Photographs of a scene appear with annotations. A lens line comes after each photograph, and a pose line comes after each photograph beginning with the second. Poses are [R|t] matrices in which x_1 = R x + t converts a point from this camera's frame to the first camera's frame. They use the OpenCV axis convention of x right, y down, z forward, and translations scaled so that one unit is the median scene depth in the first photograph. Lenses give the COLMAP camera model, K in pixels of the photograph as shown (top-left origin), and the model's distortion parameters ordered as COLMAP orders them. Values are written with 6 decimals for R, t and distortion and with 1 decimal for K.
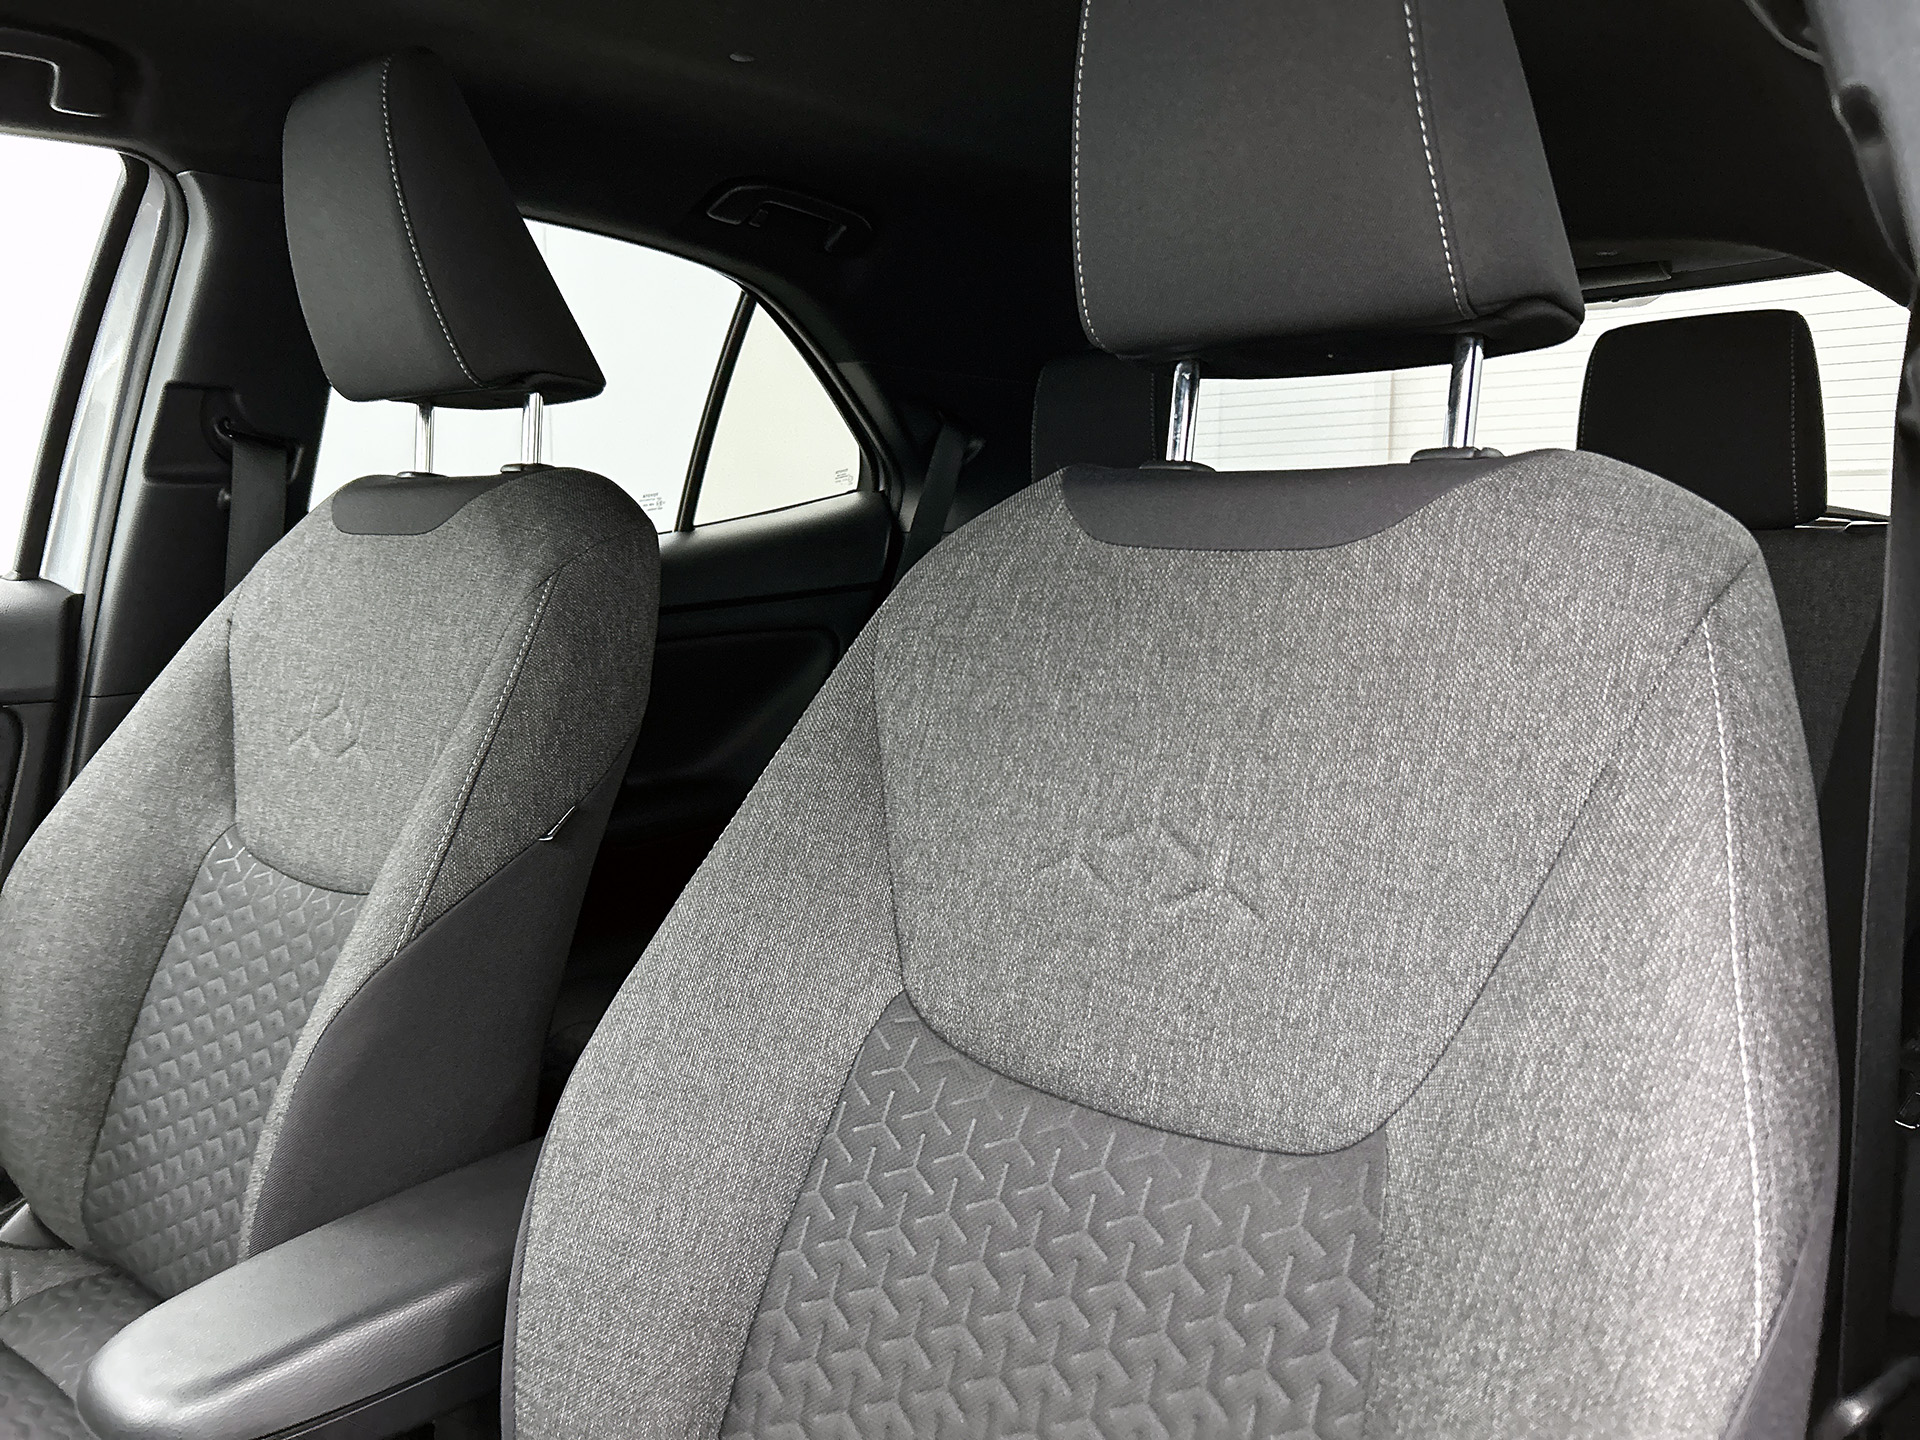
lens RADIAL K [[1416.2, 0, 954.9], [0, 1416.2, 707.2], [0, 0, 1]] dist [0.062930, -0.068259]
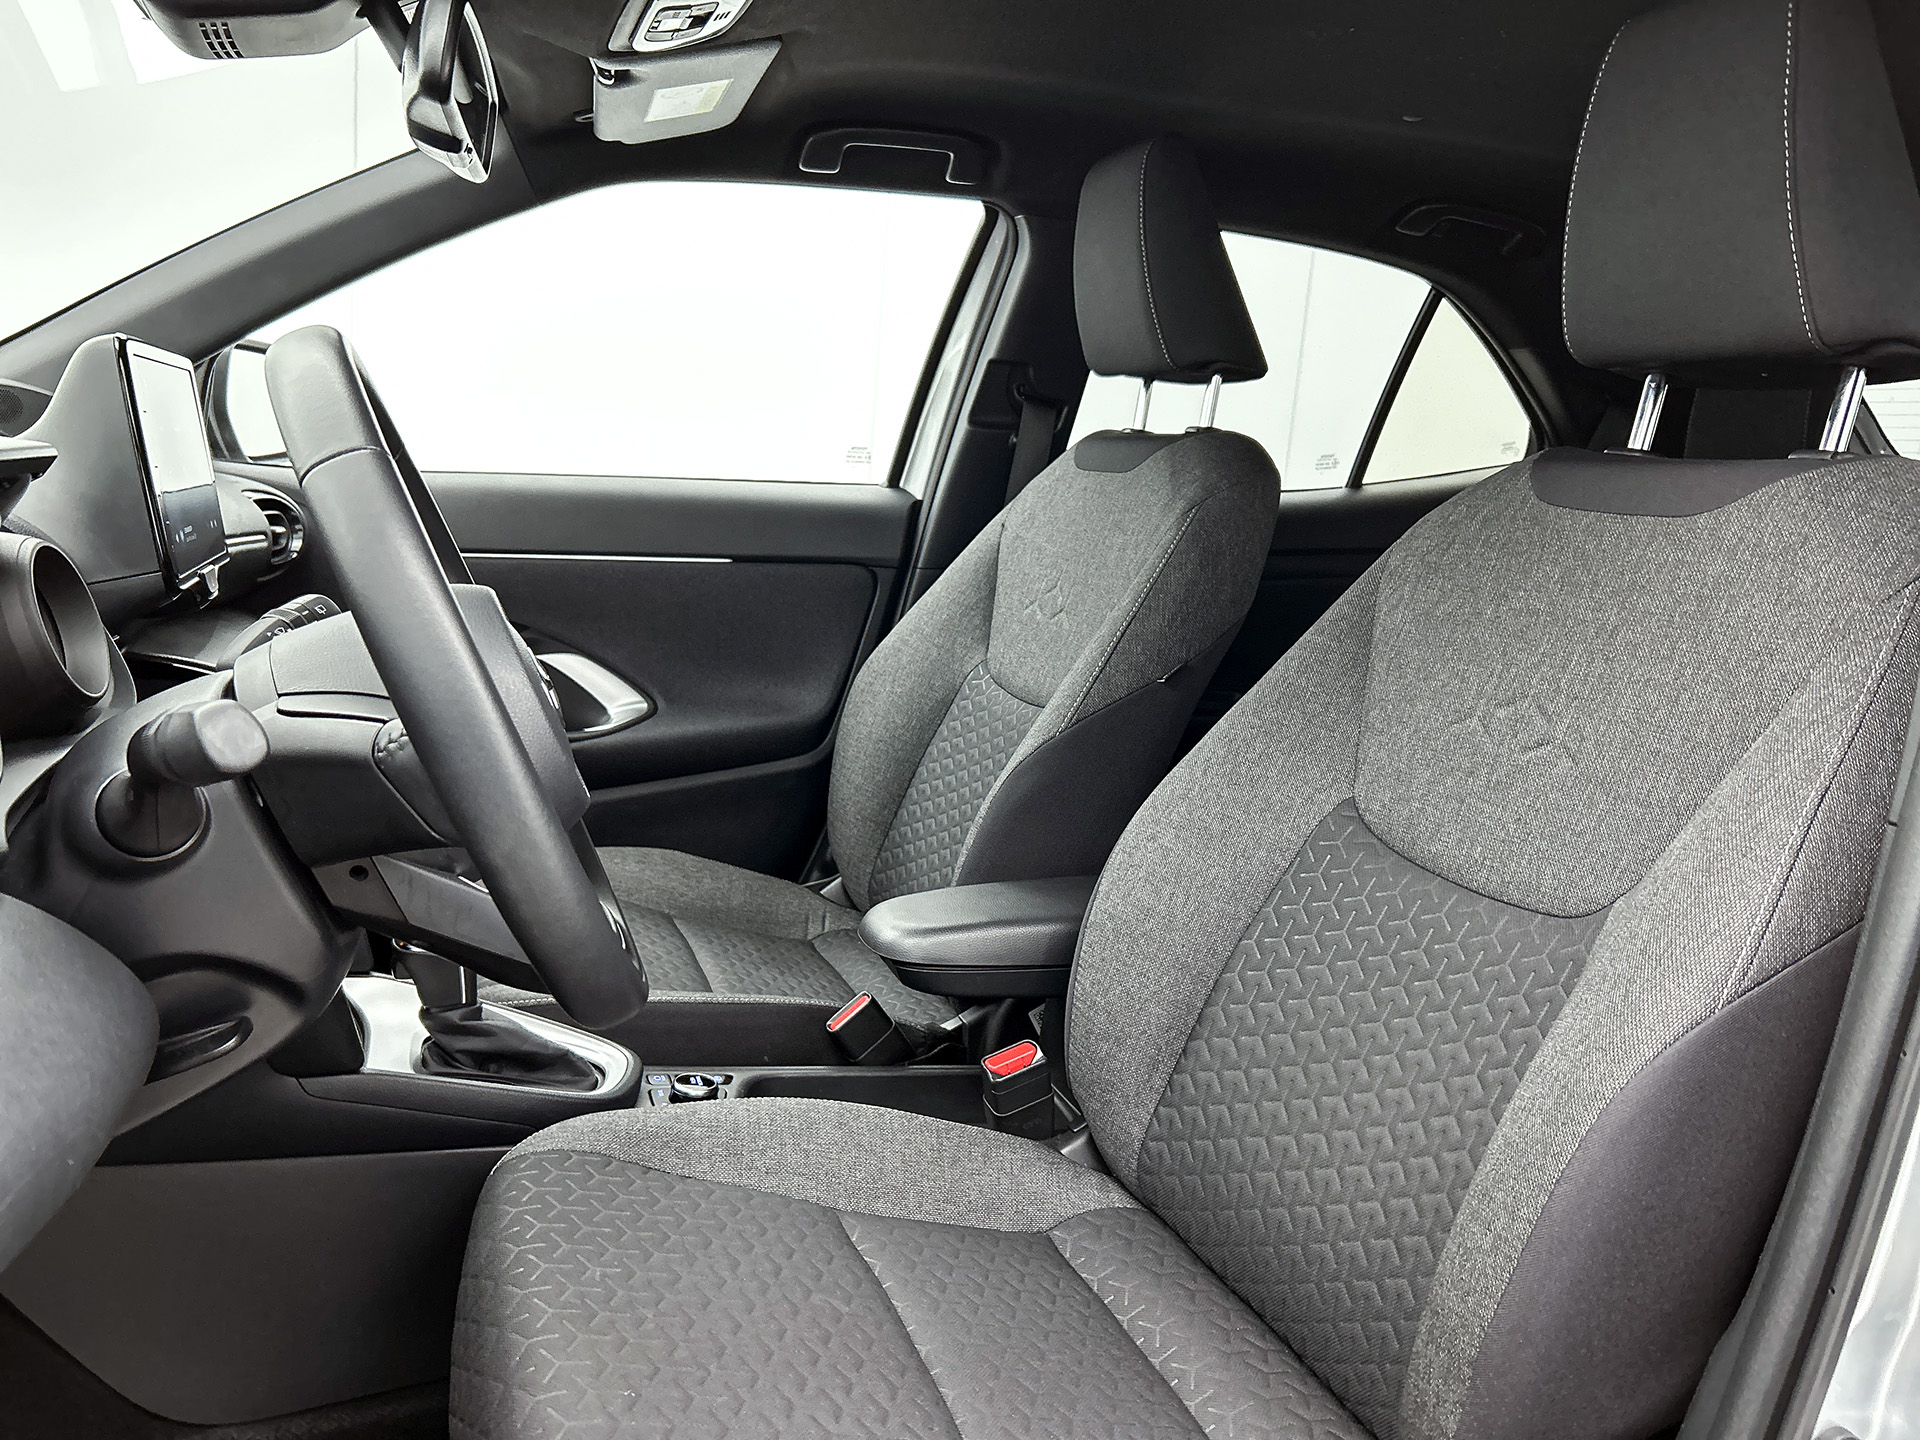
lens RADIAL K [[1441.2, 0, 960.0], [0, 1441.2, 720.0], [0, 0, 1]] dist [0.061670, -0.079719]
pose [[0.864439, 0.151048, -0.479509, 0.226975], [-0.136624, 0.988483, 0.065077, 0.055482], [0.483816, 0.009258, 0.875121, -0.365931]]
